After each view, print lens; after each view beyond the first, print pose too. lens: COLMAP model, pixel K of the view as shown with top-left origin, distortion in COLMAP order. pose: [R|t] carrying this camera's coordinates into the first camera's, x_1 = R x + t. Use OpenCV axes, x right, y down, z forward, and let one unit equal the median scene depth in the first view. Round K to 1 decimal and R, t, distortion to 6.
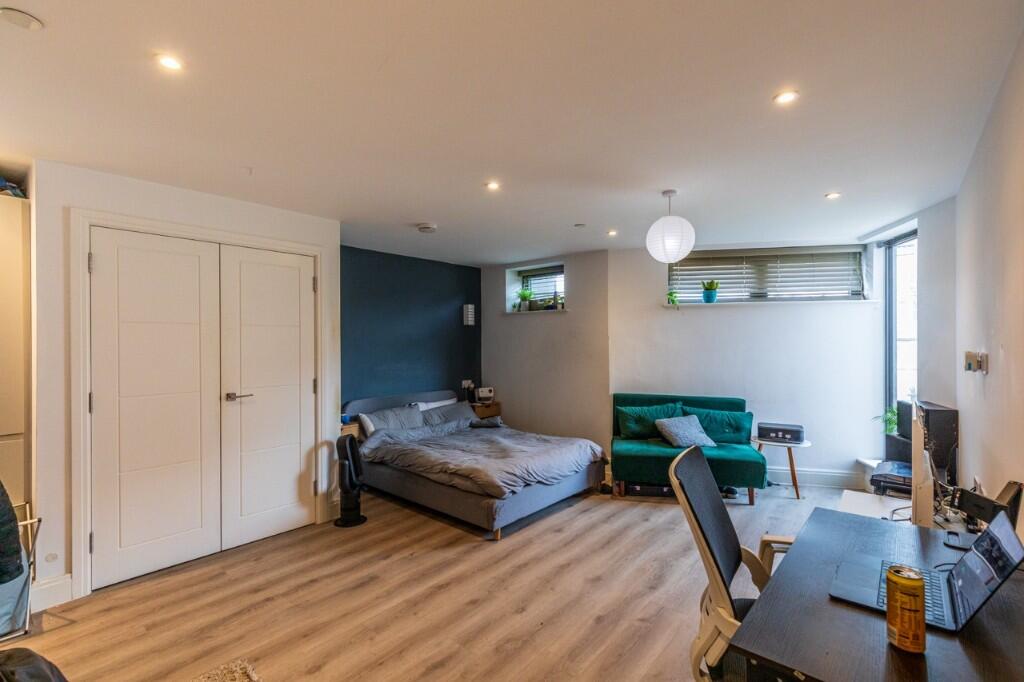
lens RADIAL K [[453.1, 0, 525.5], [0, 453.1, 340.9], [0, 0, 1]] dist [0.000257, 0.000137]
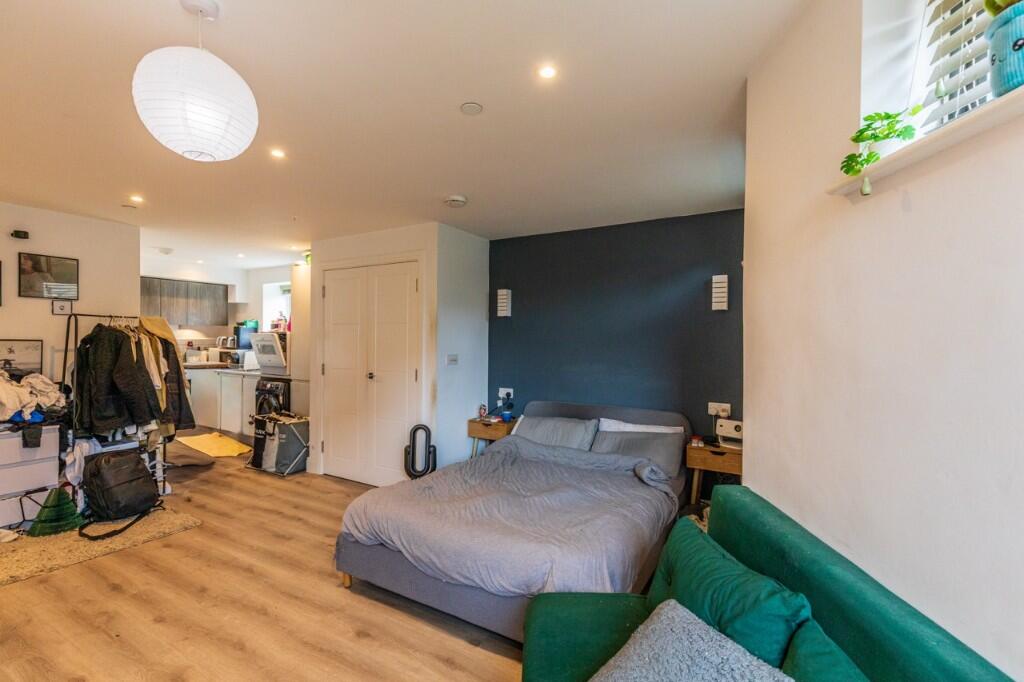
lens RADIAL K [[459.7, 0, 517.0], [0, 459.7, 342.7], [0, 0, 1]] dist [-0.000958, 0.000018]
pose [[0.171841, 0.012451, -0.985046, 0.921745], [-0.009743, 0.999893, 0.010939, 0.005537], [0.985076, 0.007718, 0.171944, 1.380210]]
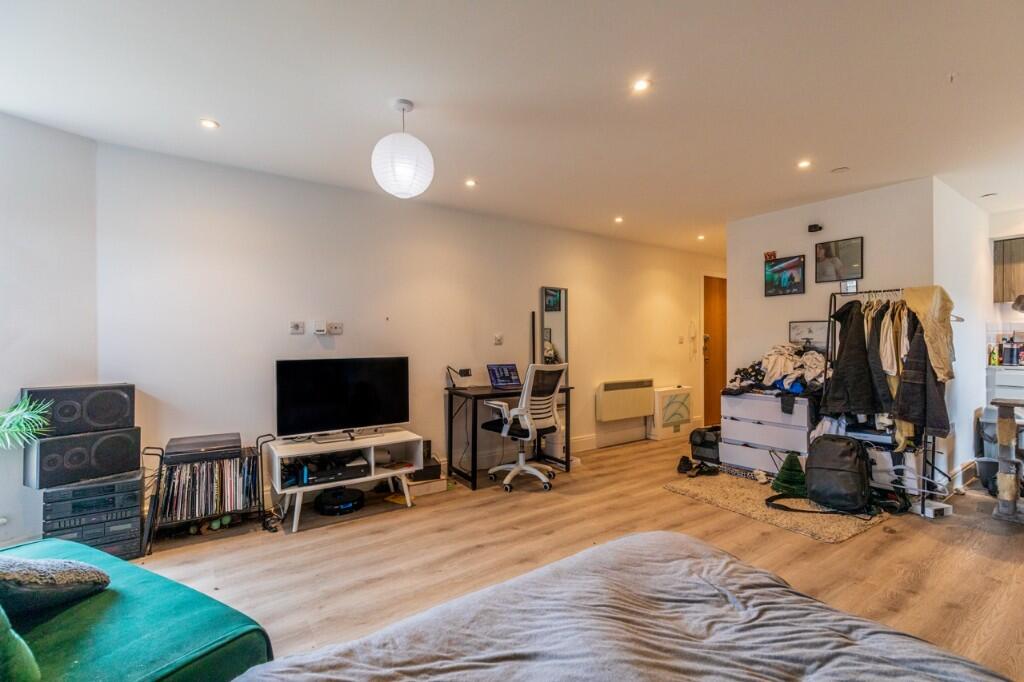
lens RADIAL K [[459.7, 0, 517.0], [0, 459.7, 342.7], [0, 0, 1]] dist [-0.000958, 0.000018]
pose [[-0.964151, 0.006059, 0.265285, -0.073475], [0.007462, 0.999963, 0.004282, 0.081591], [-0.265249, 0.006108, -0.964161, 1.893060]]
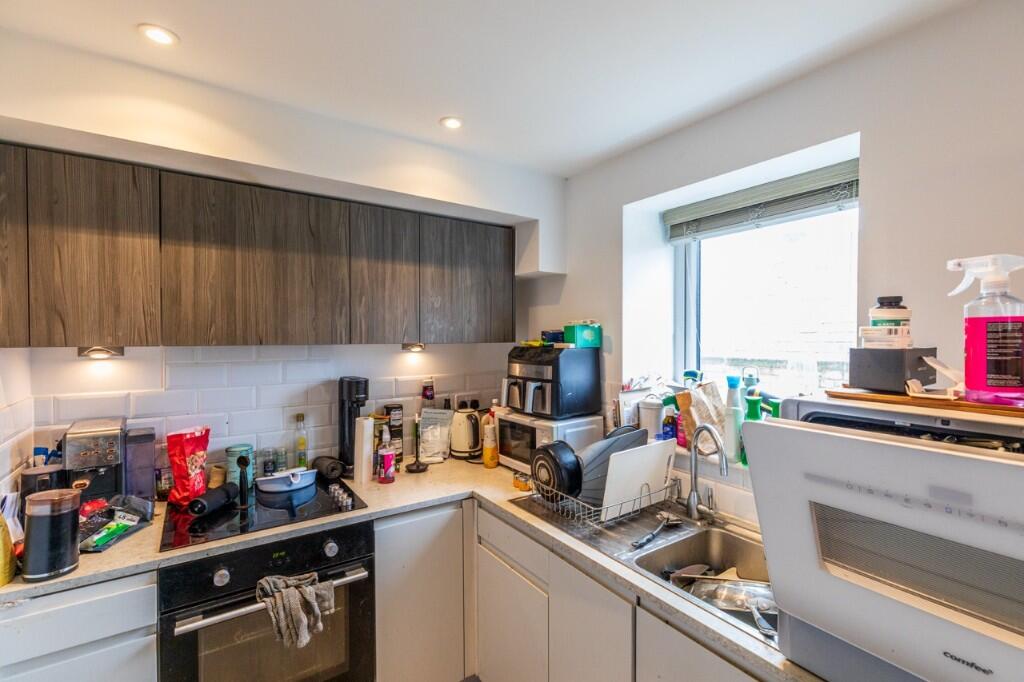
lens RADIAL K [[459.7, 0, 517.0], [0, 459.7, 342.7], [0, 0, 1]] dist [-0.000958, 0.000018]
pose [[-0.256511, 0.018511, -0.966364, -0.973431], [0.000786, 0.999820, 0.018943, -0.058614], [0.966541, 0.004100, -0.256480, 0.481959]]
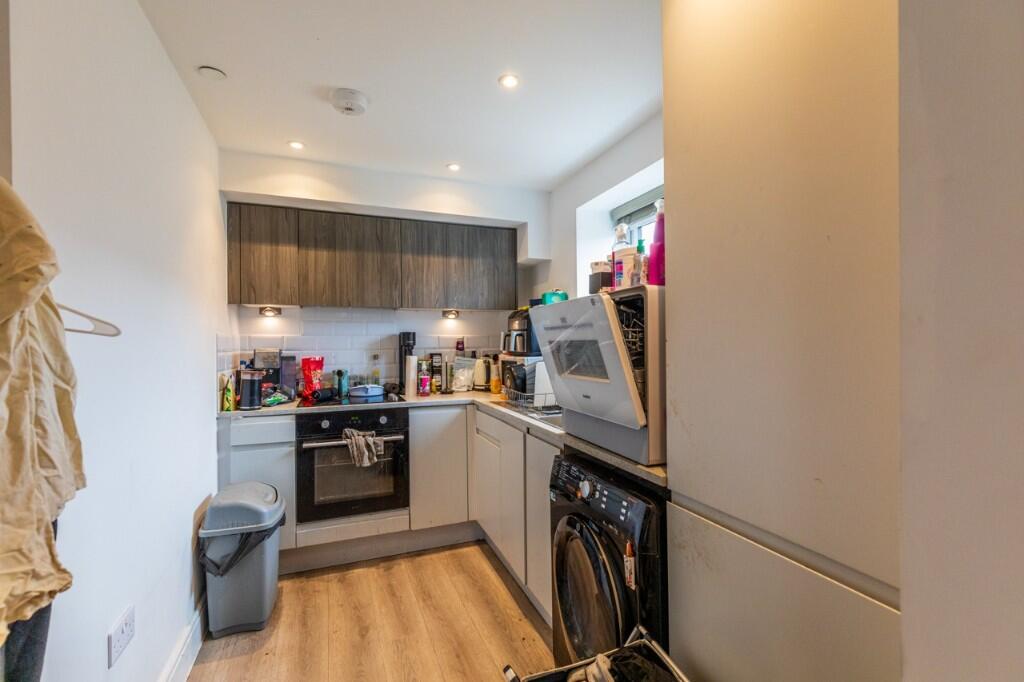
lens RADIAL K [[459.7, 0, 517.0], [0, 459.7, 342.7], [0, 0, 1]] dist [-0.000958, 0.000018]
pose [[-0.471735, 0.005195, -0.881725, -0.717925], [0.009796, 0.999952, 0.000651, 0.047981], [0.881686, -0.008331, -0.471763, 0.846868]]
